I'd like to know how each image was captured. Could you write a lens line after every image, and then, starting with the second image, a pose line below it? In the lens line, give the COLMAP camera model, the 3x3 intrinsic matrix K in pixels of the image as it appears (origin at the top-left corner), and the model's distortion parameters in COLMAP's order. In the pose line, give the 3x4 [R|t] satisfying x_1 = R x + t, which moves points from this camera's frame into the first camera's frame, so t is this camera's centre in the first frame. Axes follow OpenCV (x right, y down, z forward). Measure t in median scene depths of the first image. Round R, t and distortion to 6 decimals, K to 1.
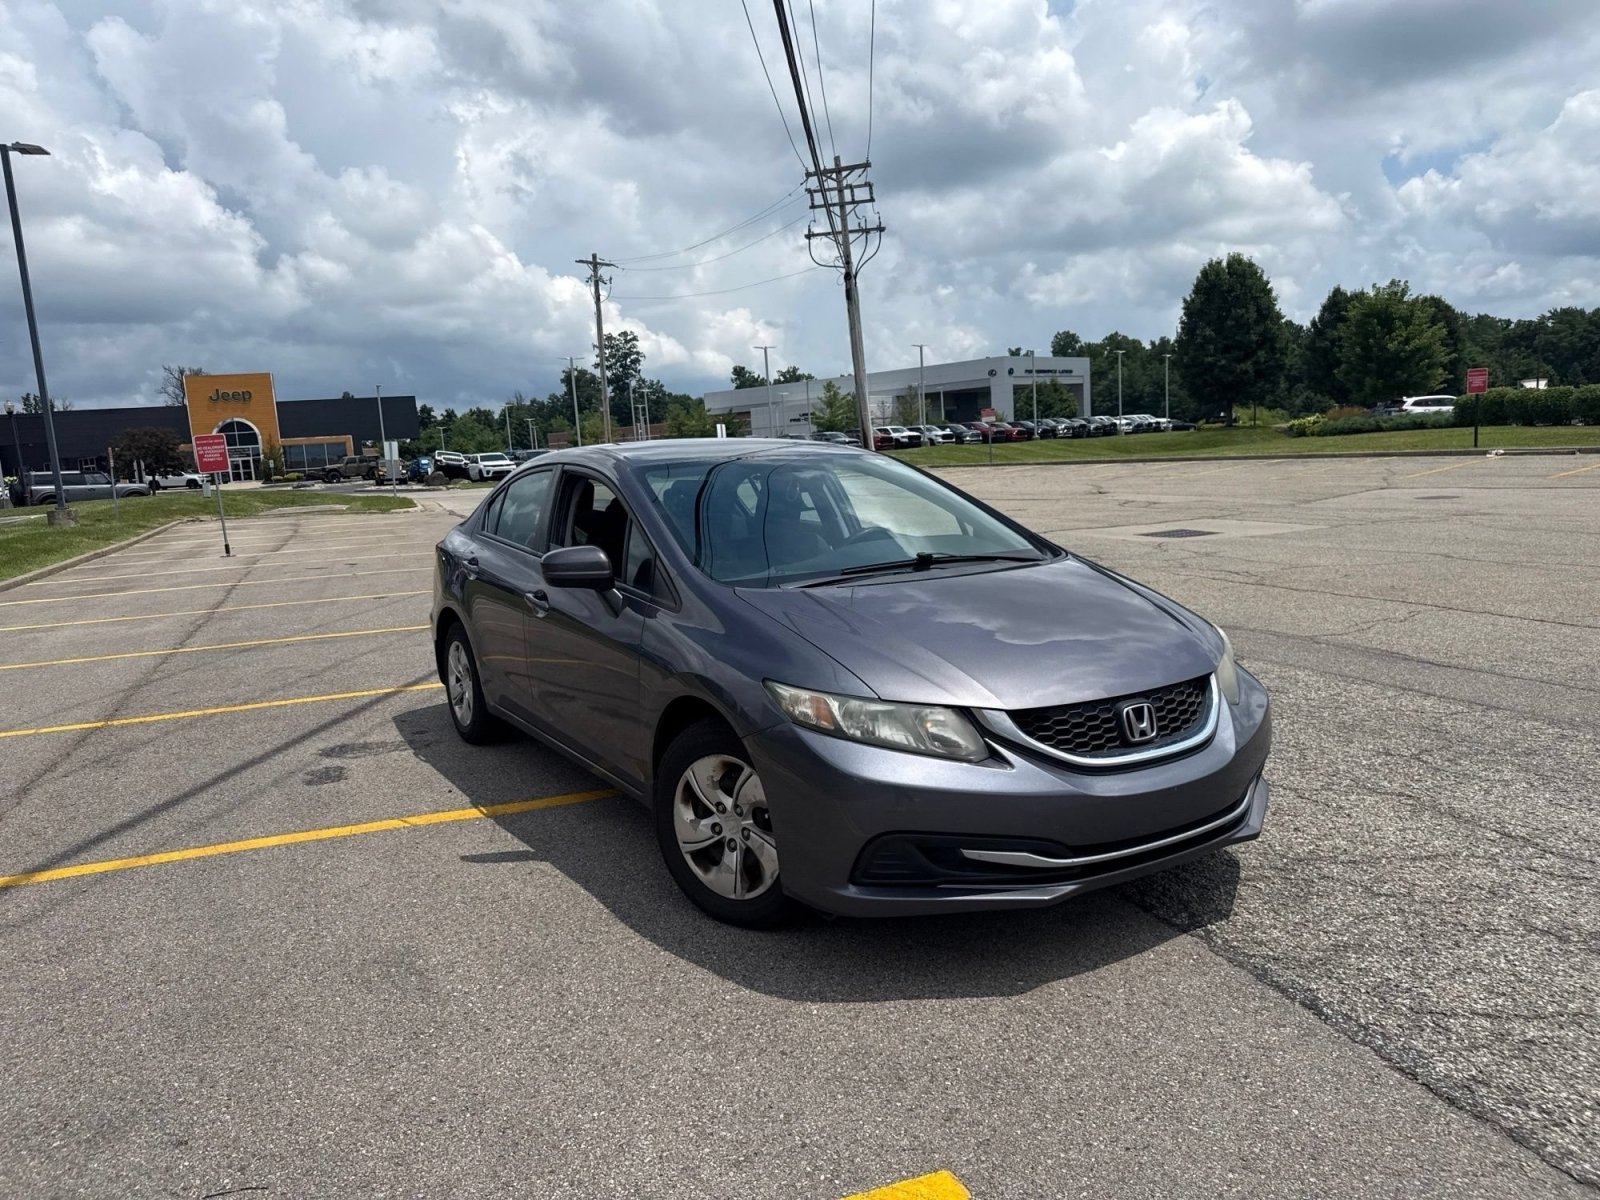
lens RADIAL K [[1127.5, 0, 806.5], [0, 1127.5, 609.2], [0, 0, 1]] dist [0.021438, -0.026596]
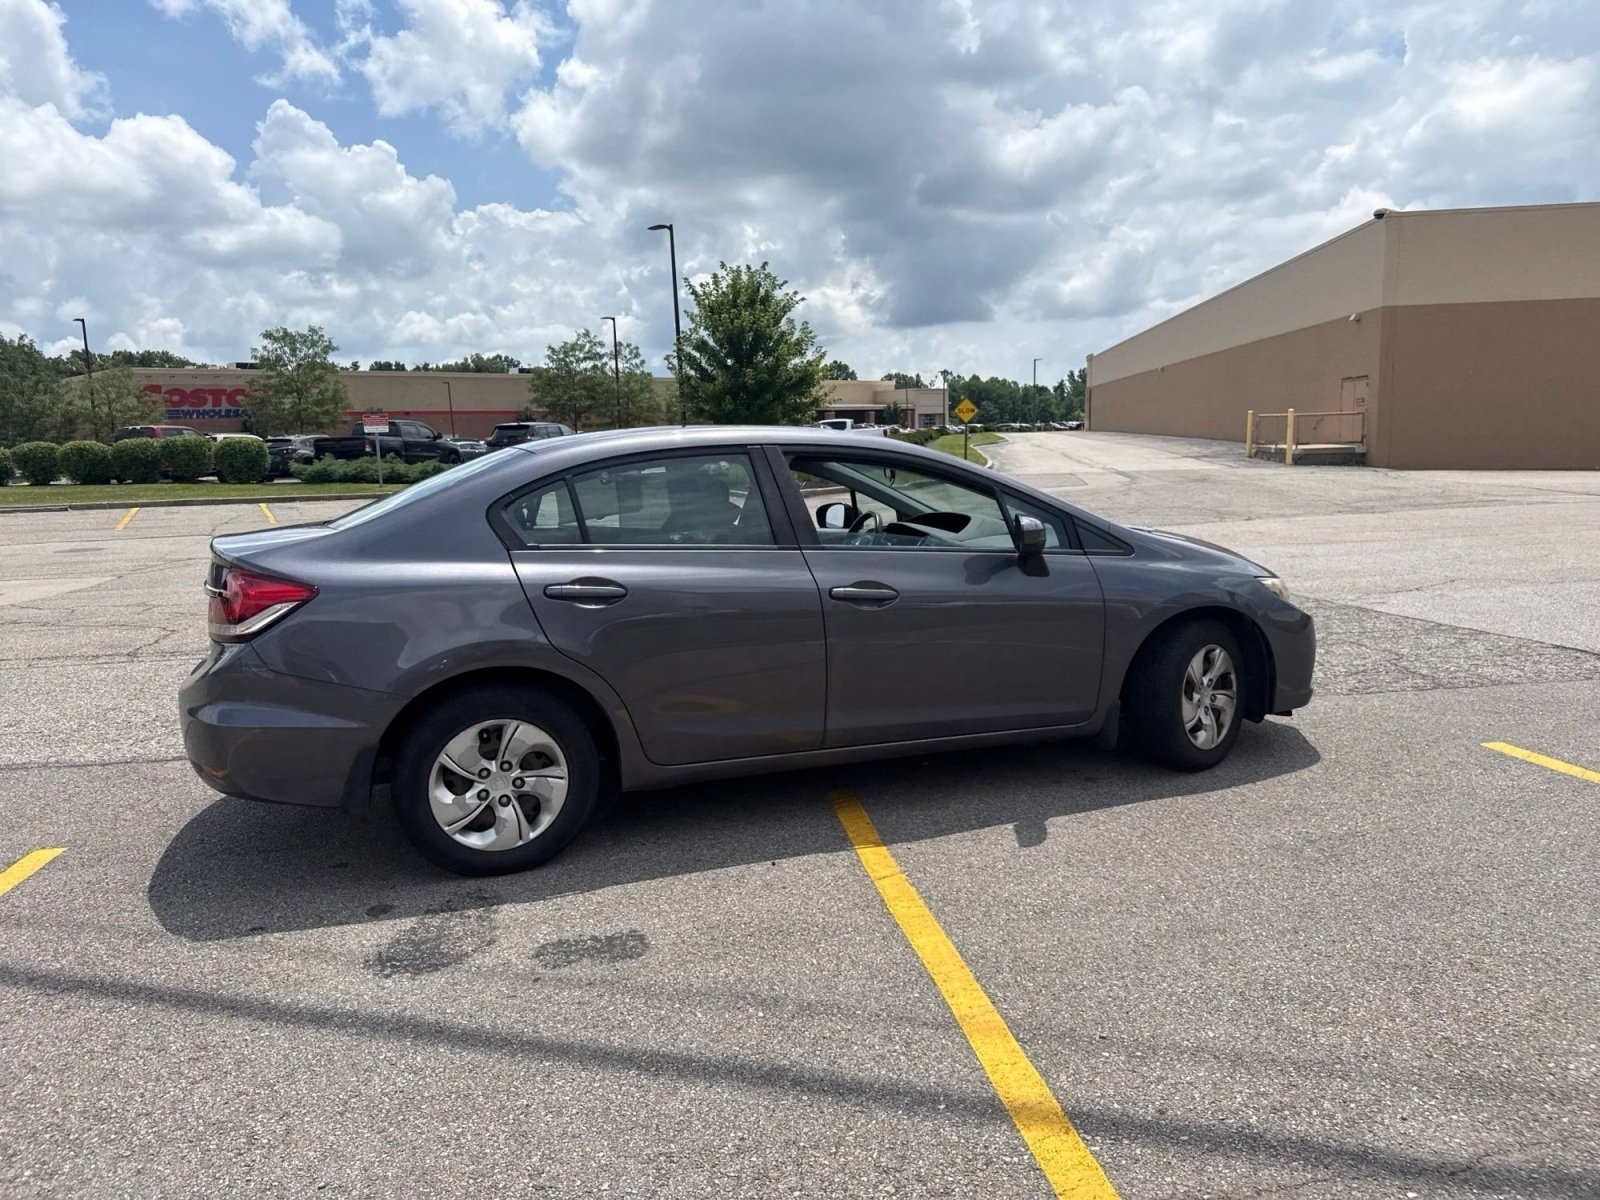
lens RADIAL K [[1127.5, 0, 810.1], [0, 1127.5, 613.3], [0, 0, 1]] dist [0.021438, -0.026596]
pose [[0.197760, -0.096748, 0.975464, -0.085331], [0.155802, 0.985570, 0.066164, -0.004287], [-0.967790, 0.138894, 0.209980, 0.065594]]
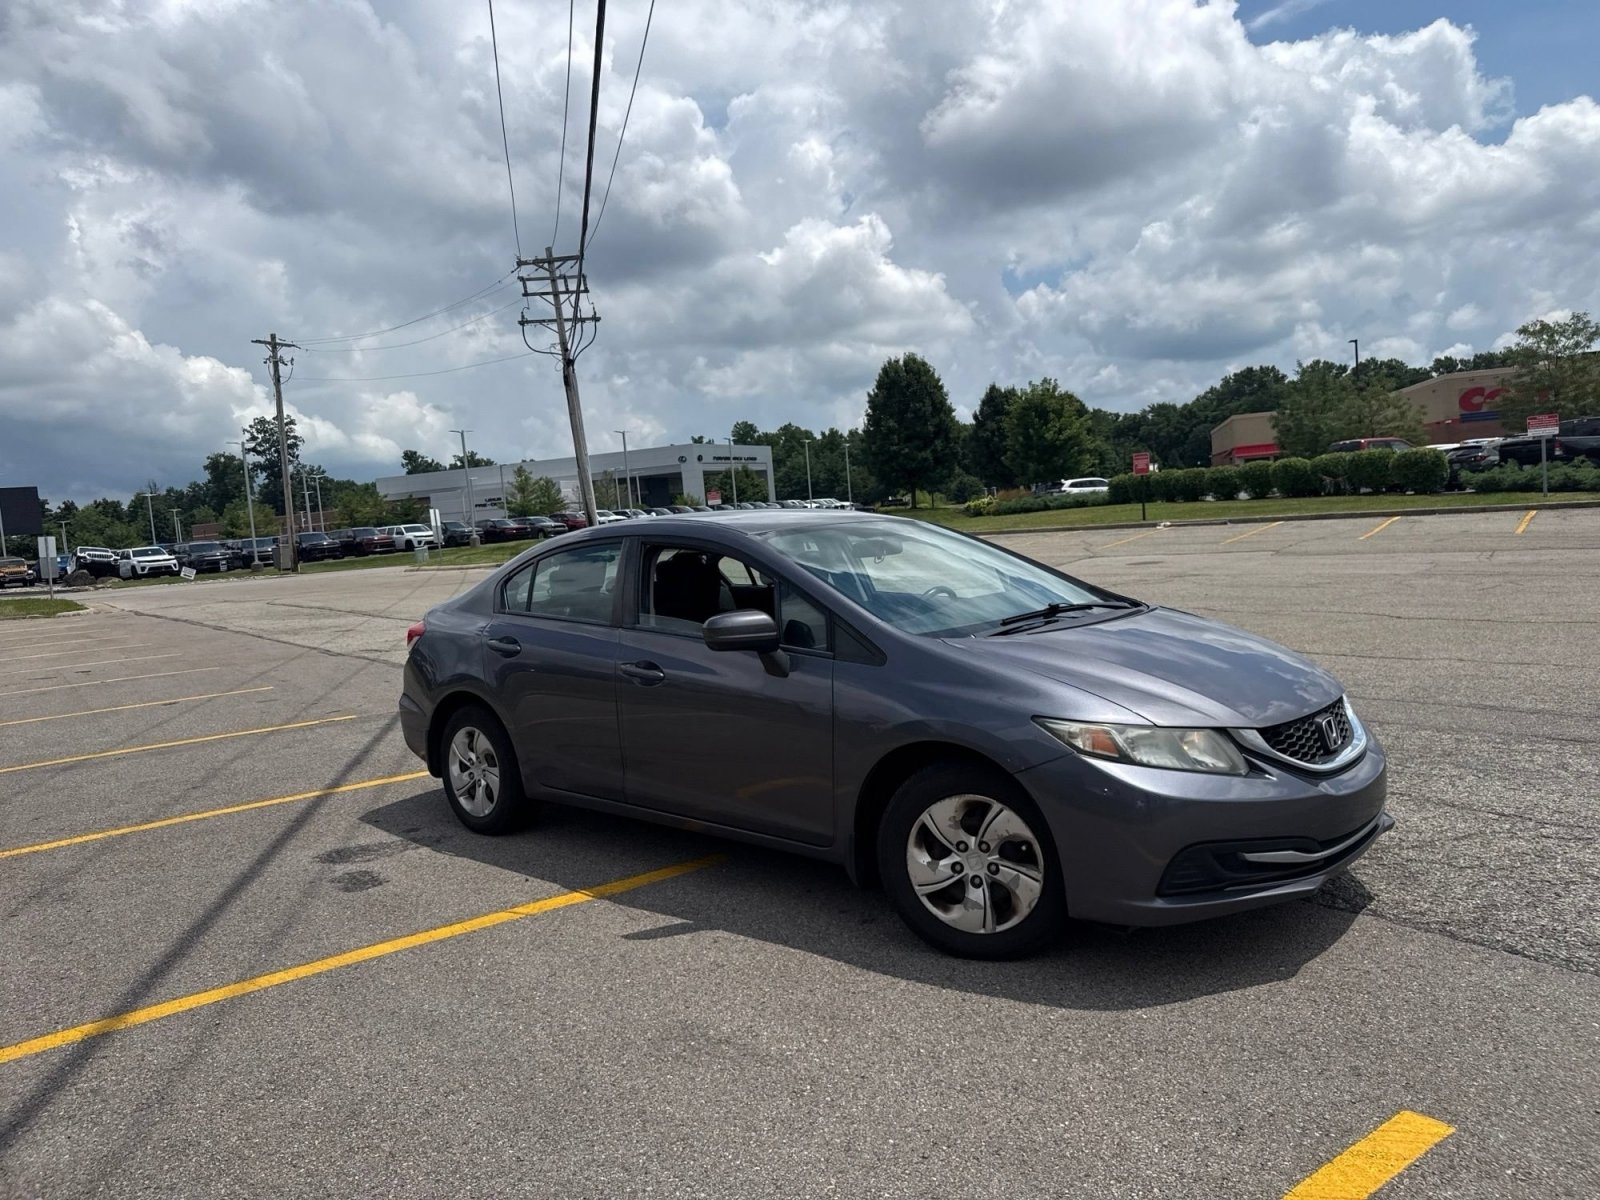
lens RADIAL K [[1127.5, 0, 806.7], [0, 1127.5, 595.6], [0, 0, 1]] dist [0.021438, -0.026596]
pose [[0.960517, -0.034945, 0.276017, -0.028377], [0.058750, 0.995185, -0.078450, 0.000942], [-0.271947, 0.091569, 0.957946, 0.000298]]
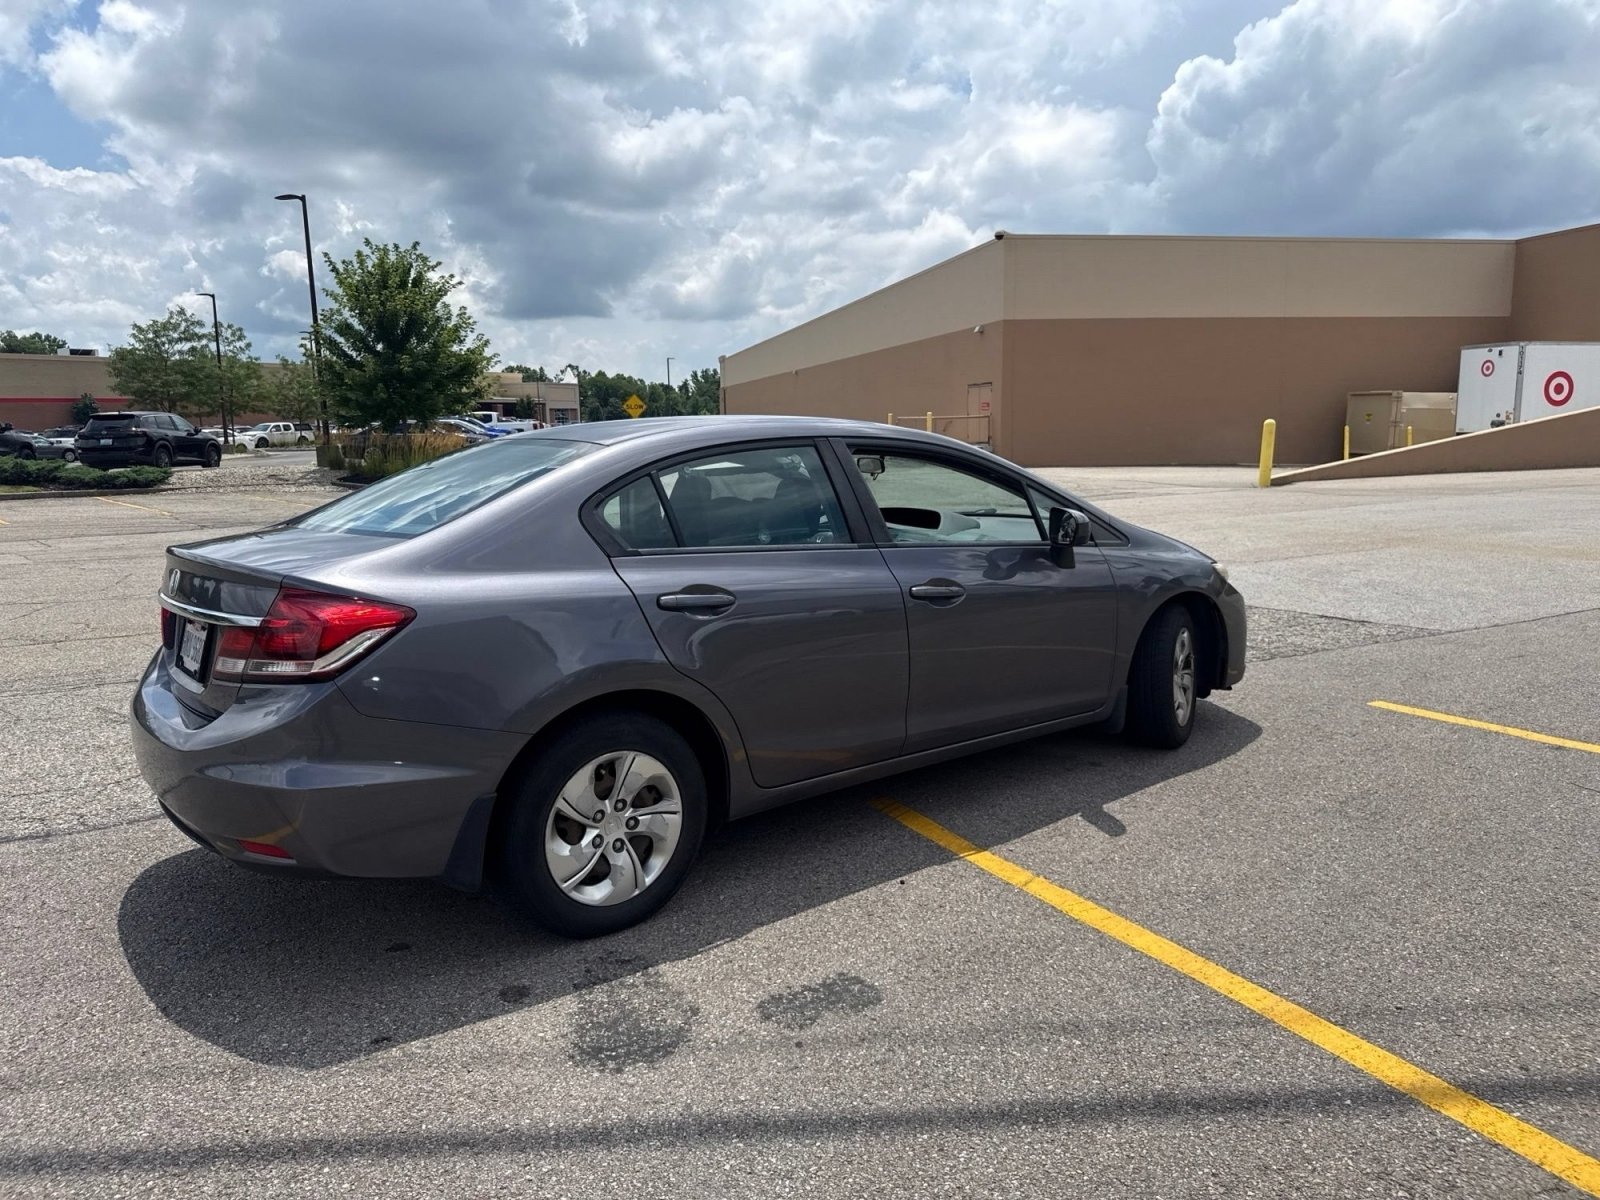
lens RADIAL K [[1127.5, 0, 813.8], [0, 1127.5, 611.4], [0, 0, 1]] dist [0.021438, -0.026596]
pose [[-0.130003, -0.099106, 0.986548, -0.082102], [0.168466, 0.978317, 0.120479, -0.008439], [-0.977097, 0.181863, -0.110488, 0.091094]]
